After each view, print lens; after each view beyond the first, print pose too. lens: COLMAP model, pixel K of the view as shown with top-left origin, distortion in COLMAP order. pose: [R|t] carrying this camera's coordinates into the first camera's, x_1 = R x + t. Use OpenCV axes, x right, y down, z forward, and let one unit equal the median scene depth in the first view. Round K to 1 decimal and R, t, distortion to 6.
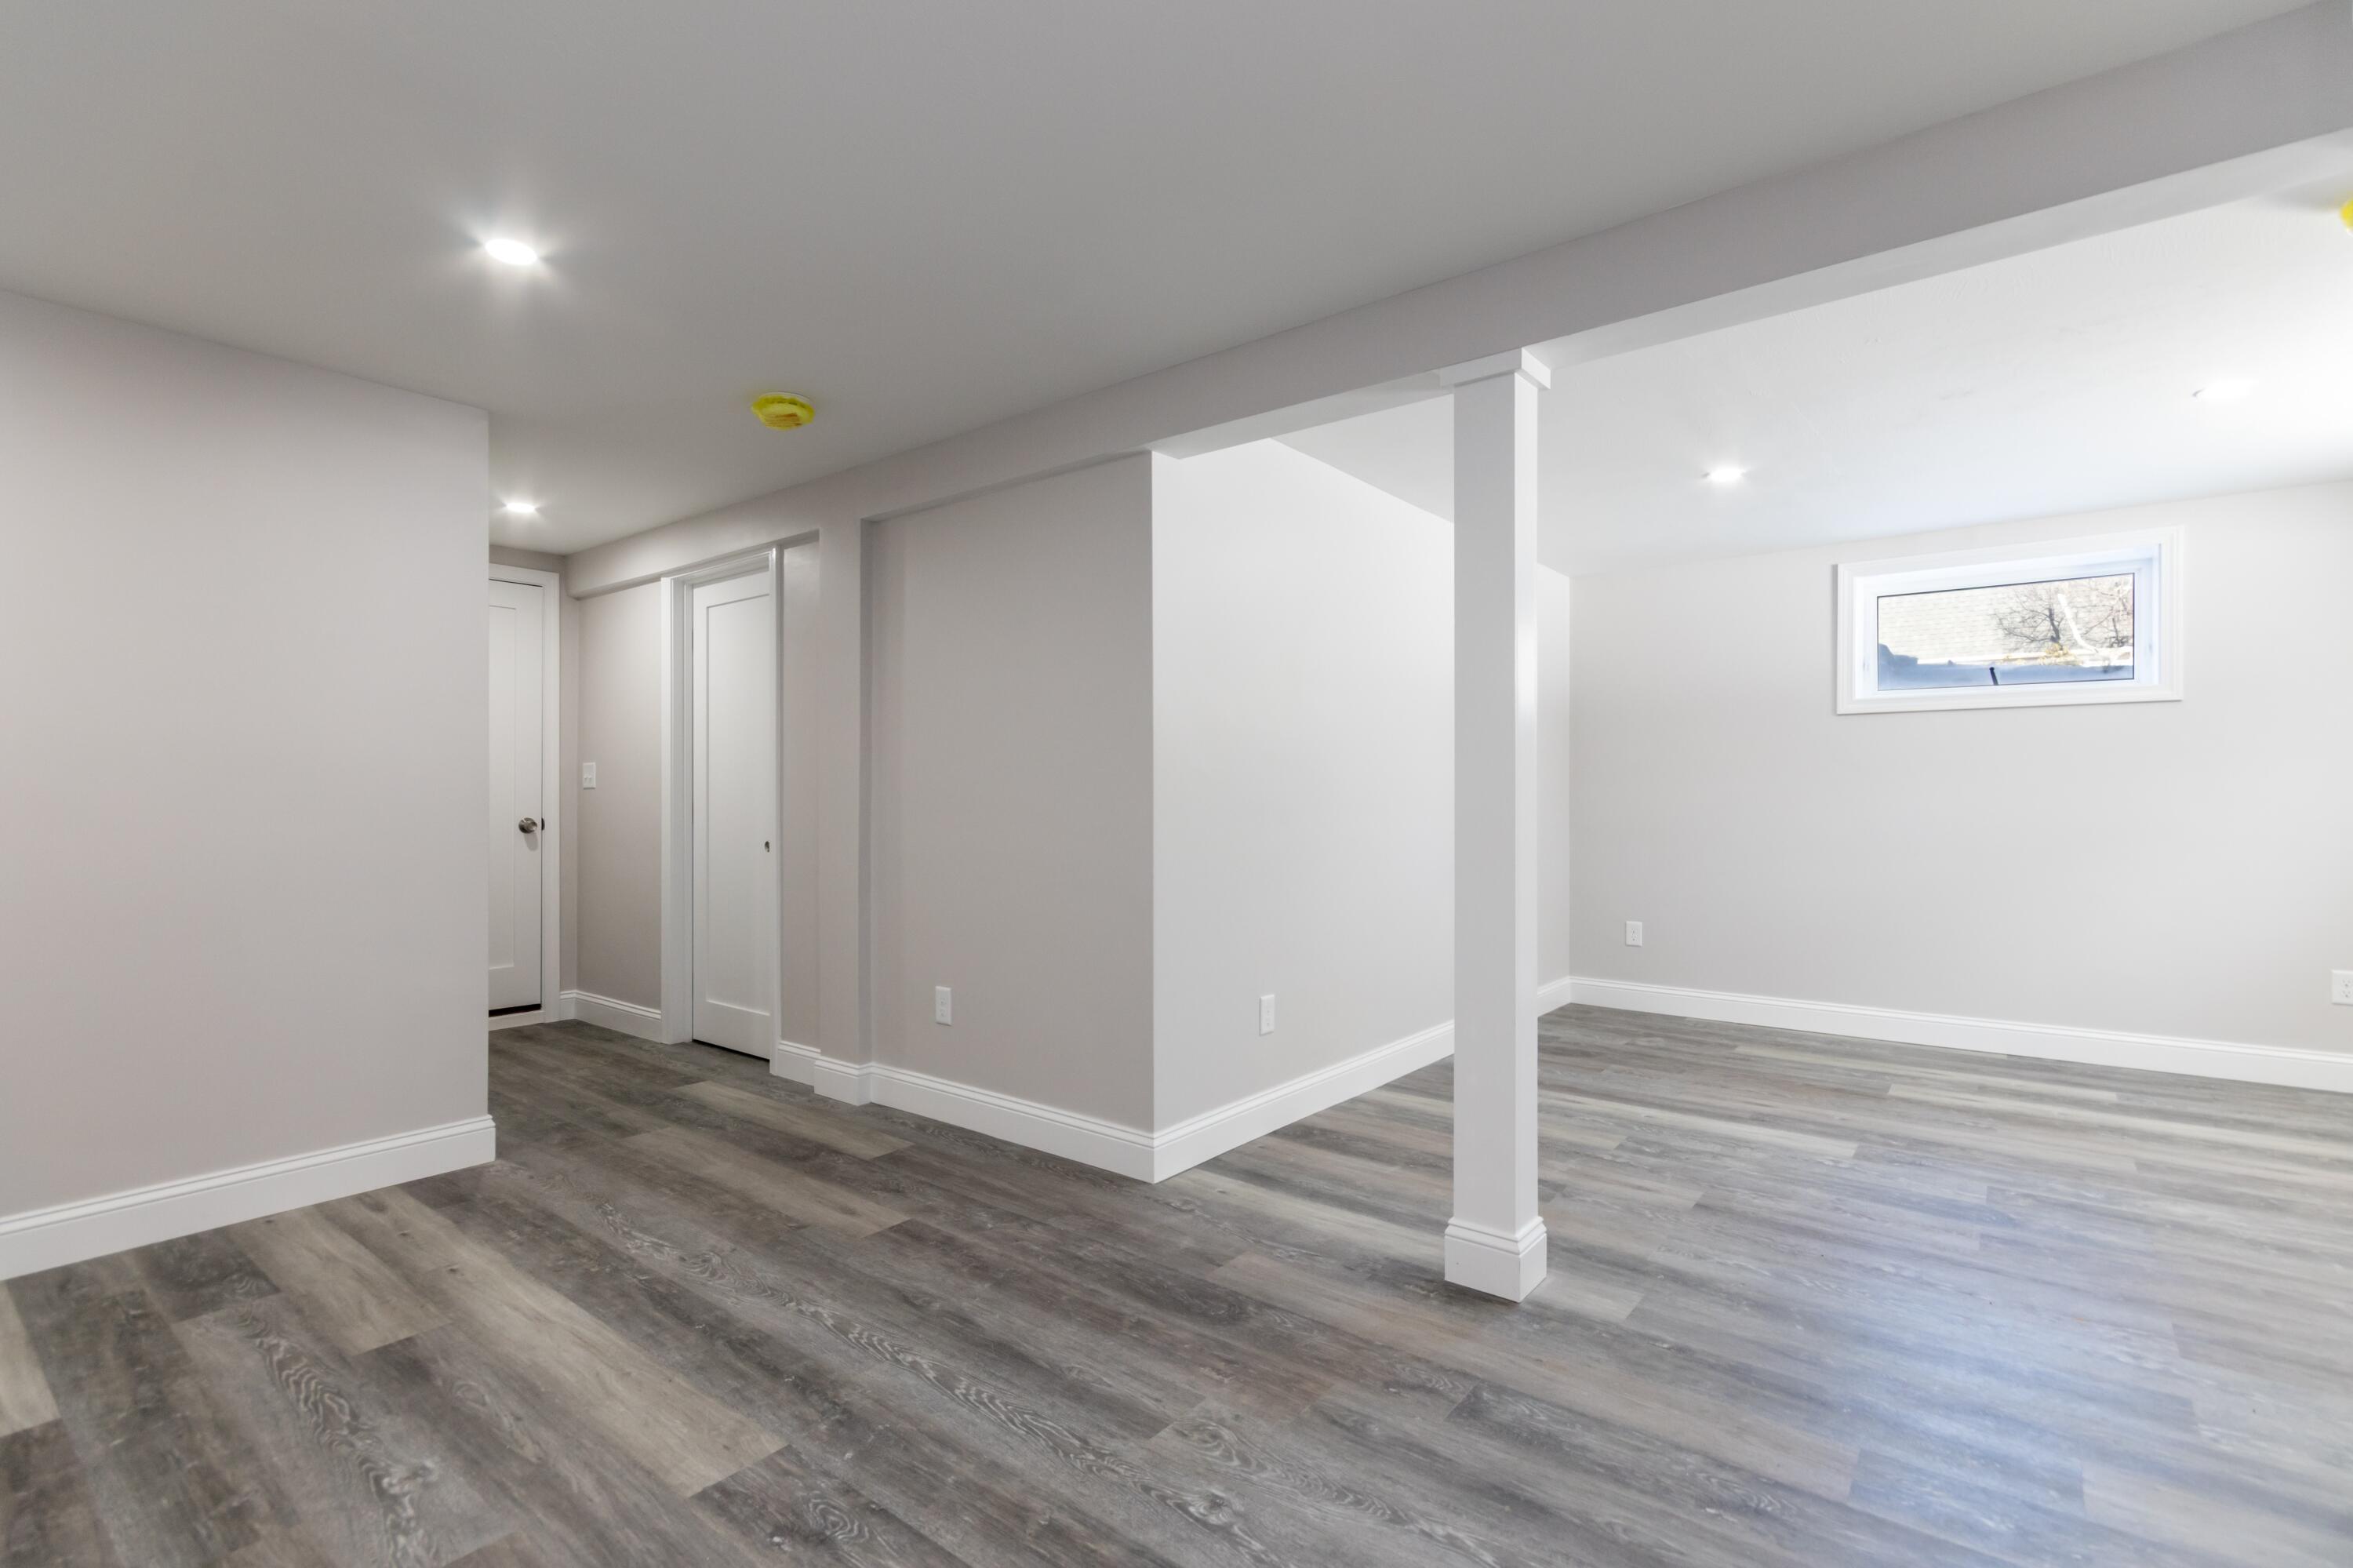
lens RADIAL K [[1074.2, 0, 1180.8], [0, 1074.2, 790.9], [0, 0, 1]] dist [-0.000065, -0.001250]
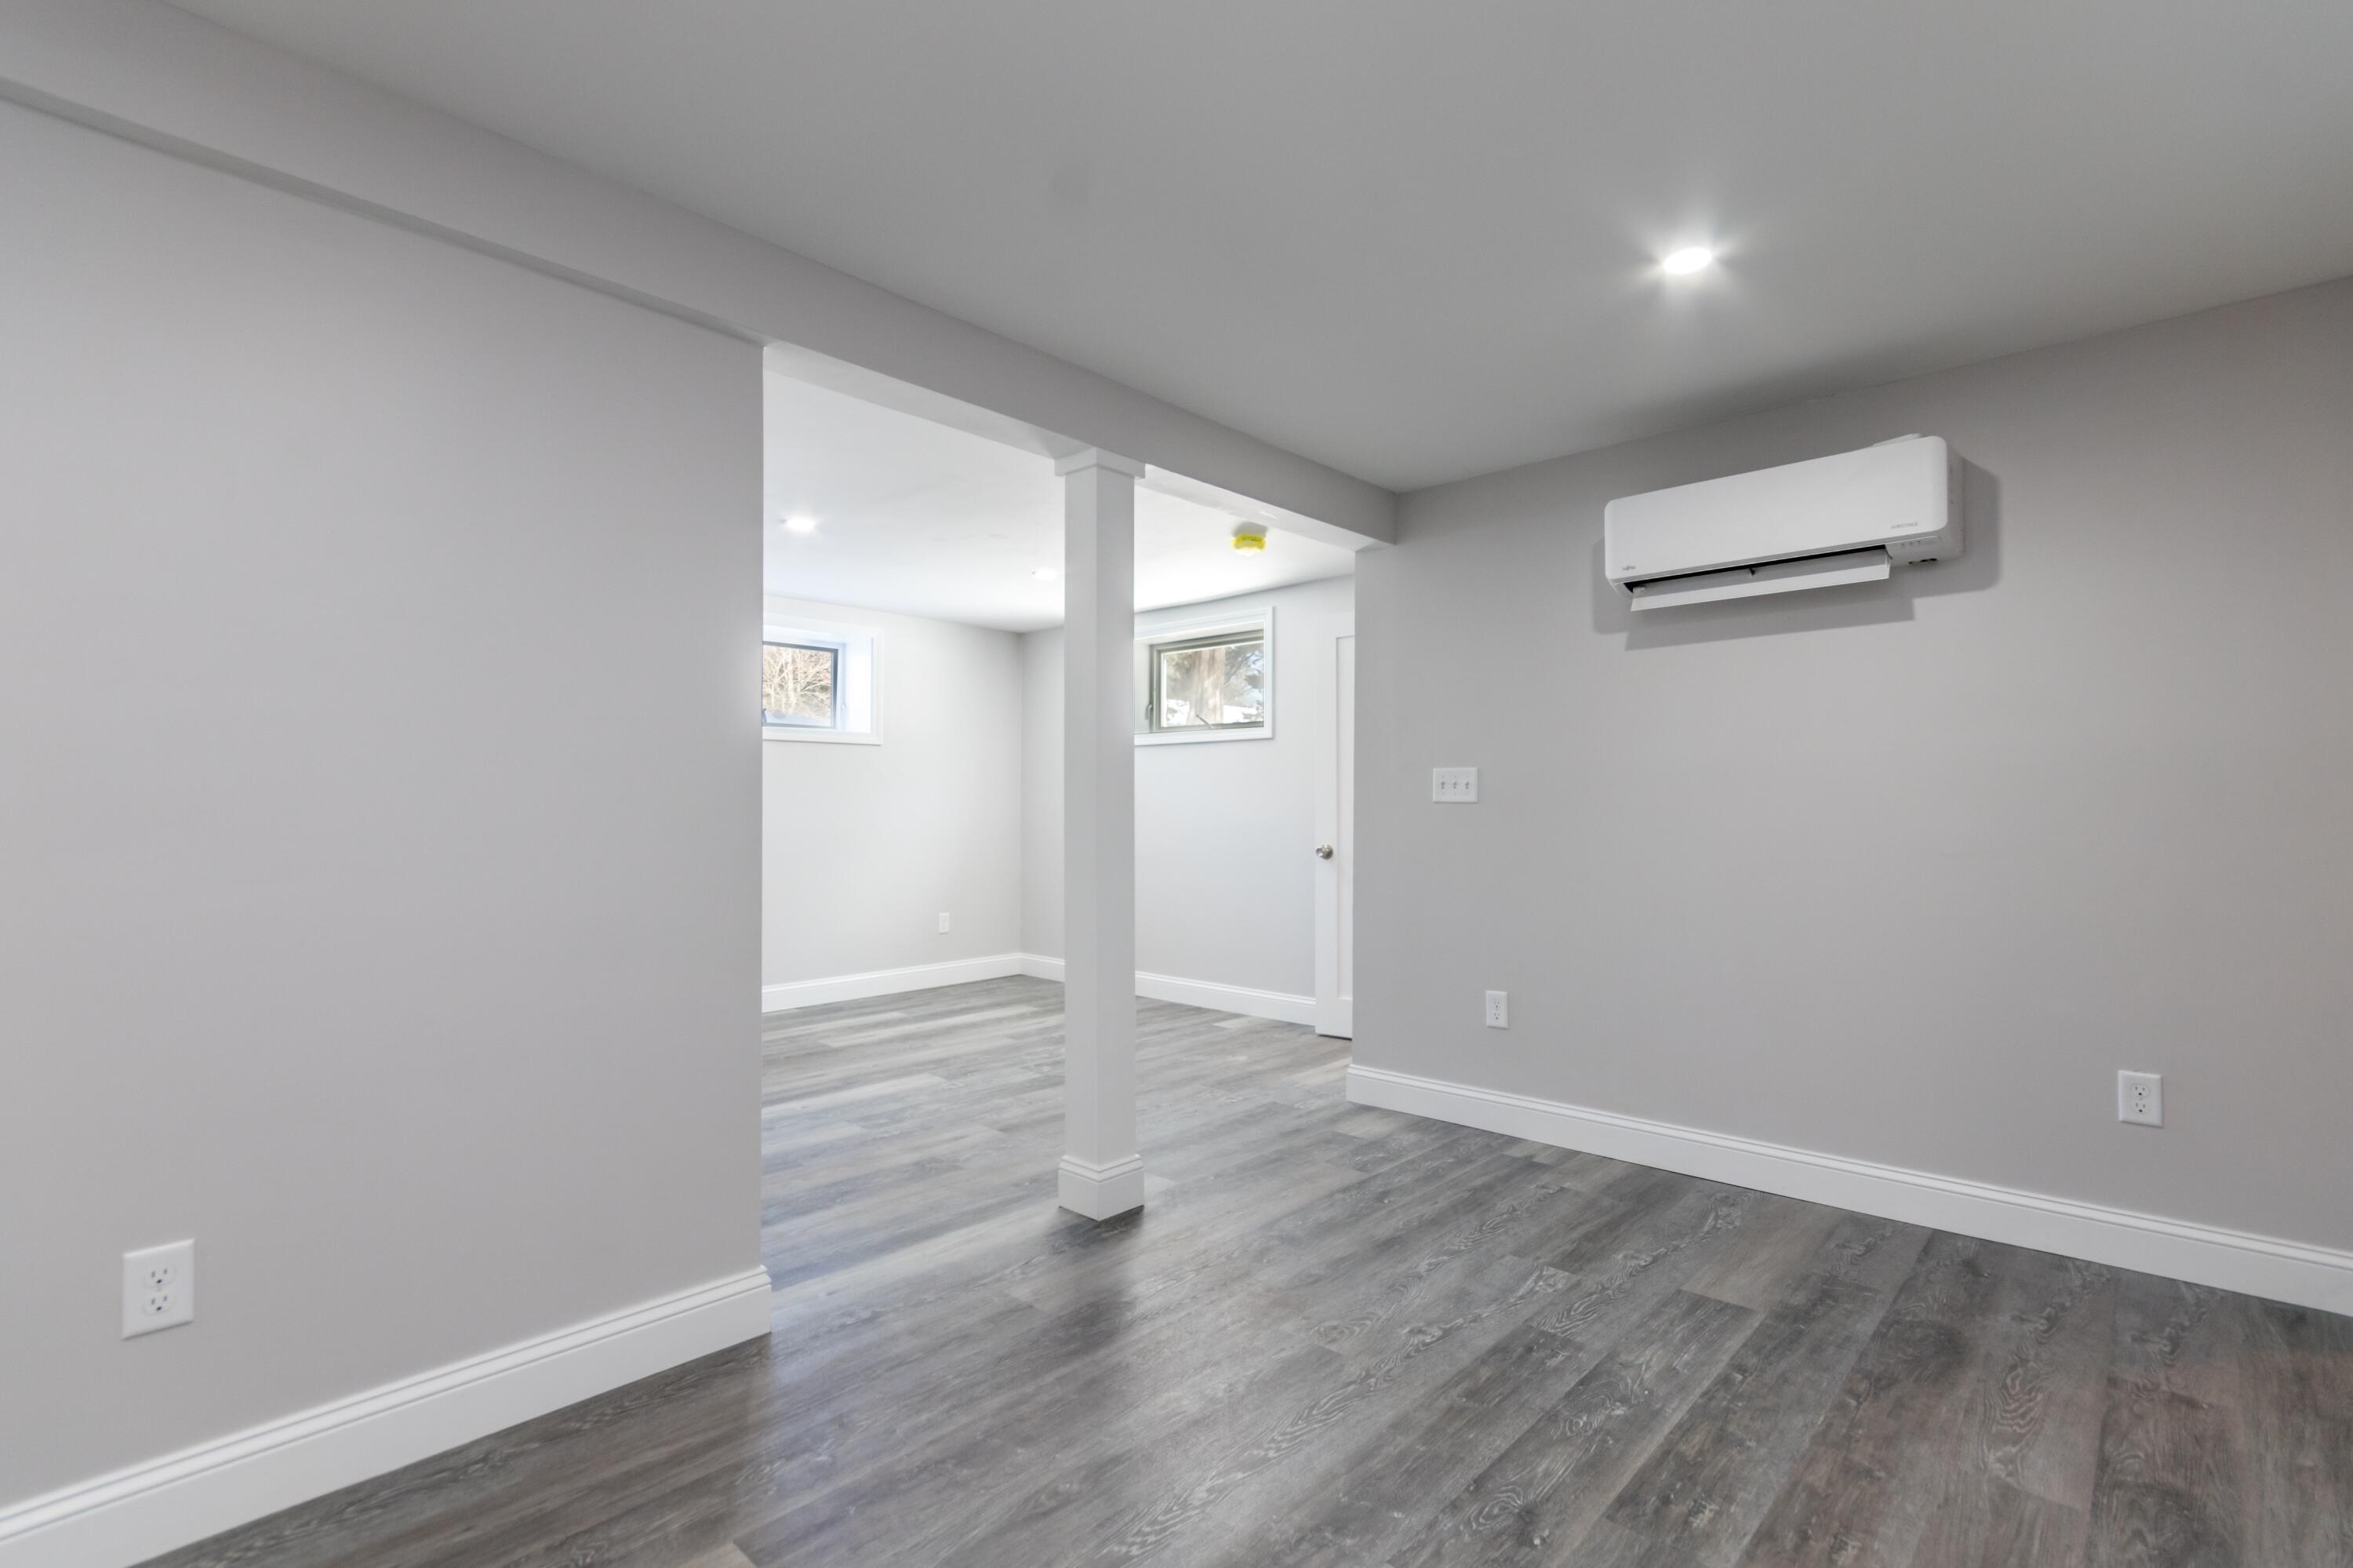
lens RADIAL K [[1074.2, 0, 1184.8], [0, 1074.2, 793.5], [0, 0, 1]] dist [-0.000065, -0.001250]
pose [[0.086104, 0.012521, 0.996207, -1.209752], [-0.003712, 0.999918, -0.012246, 0.002374], [-0.996279, -0.002643, 0.086143, 1.057236]]
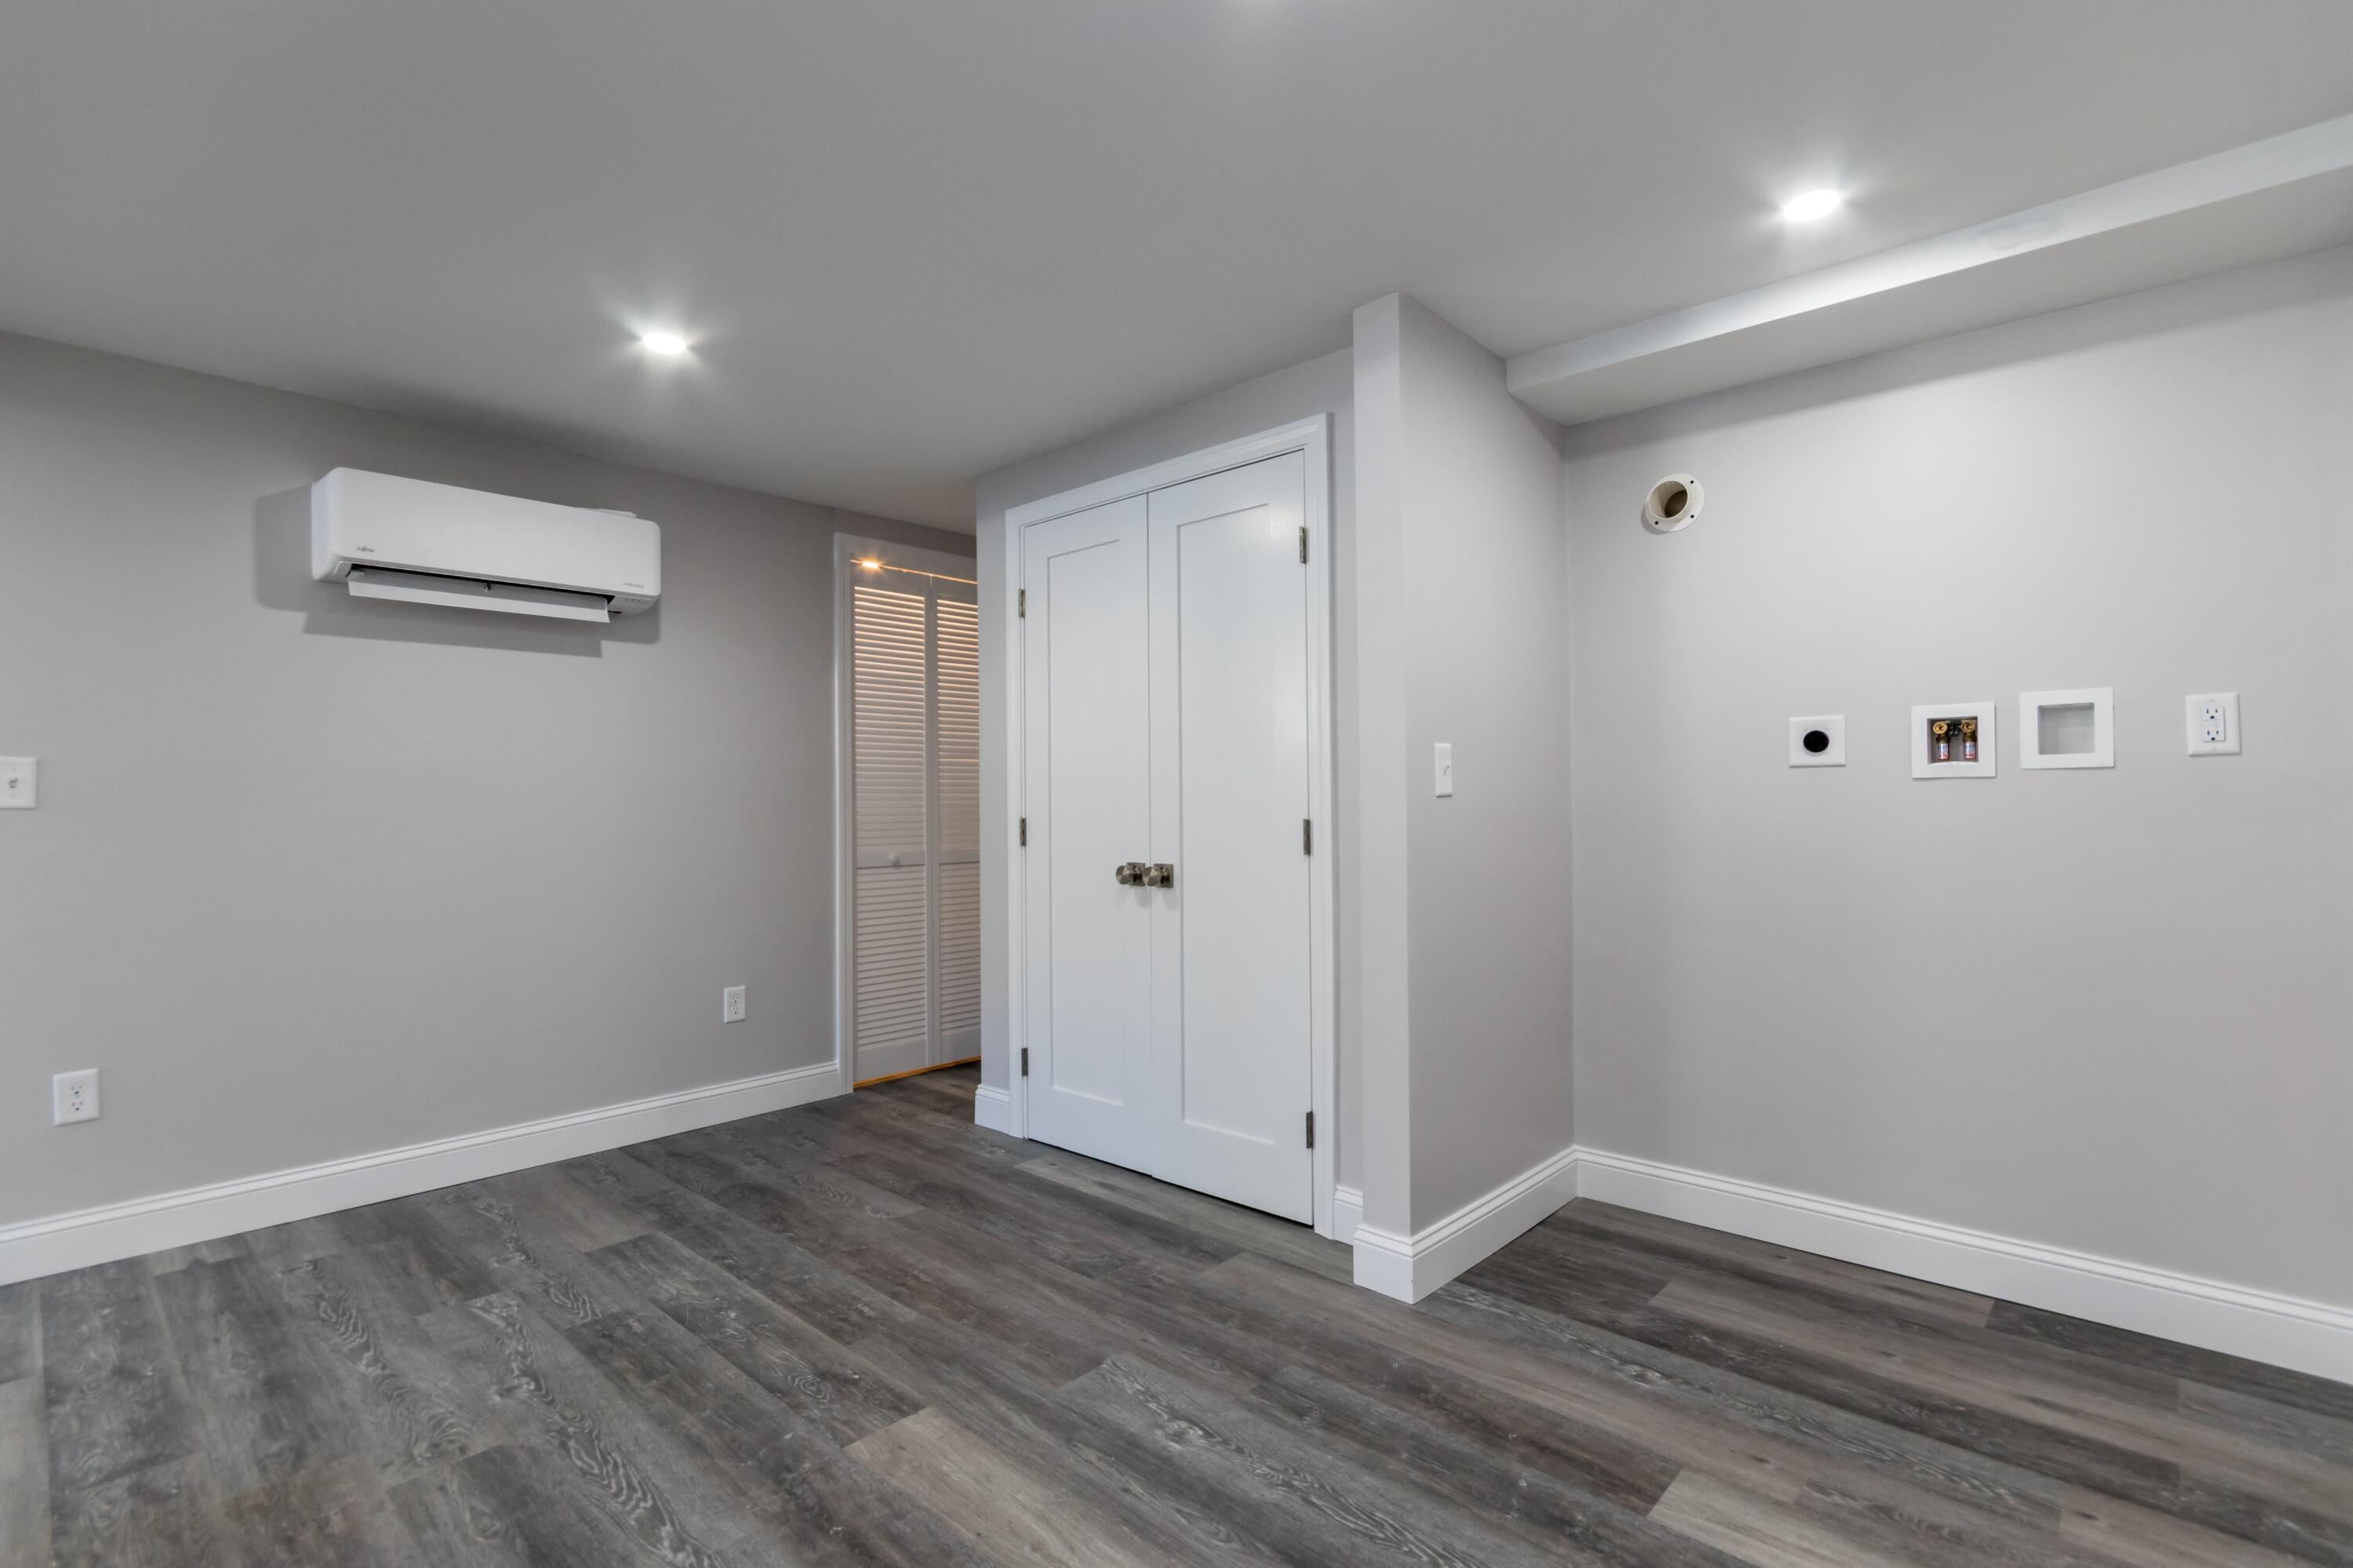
lens RADIAL K [[1074.2, 0, 1176.5], [0, 1074.2, 797.2], [0, 0, 1]] dist [-0.000065, -0.001250]
pose [[-0.996240, 0.006837, 0.086370, -0.751859], [0.005860, 0.999916, -0.011561, 0.003001], [-0.086442, -0.011011, -0.996196, 1.939745]]
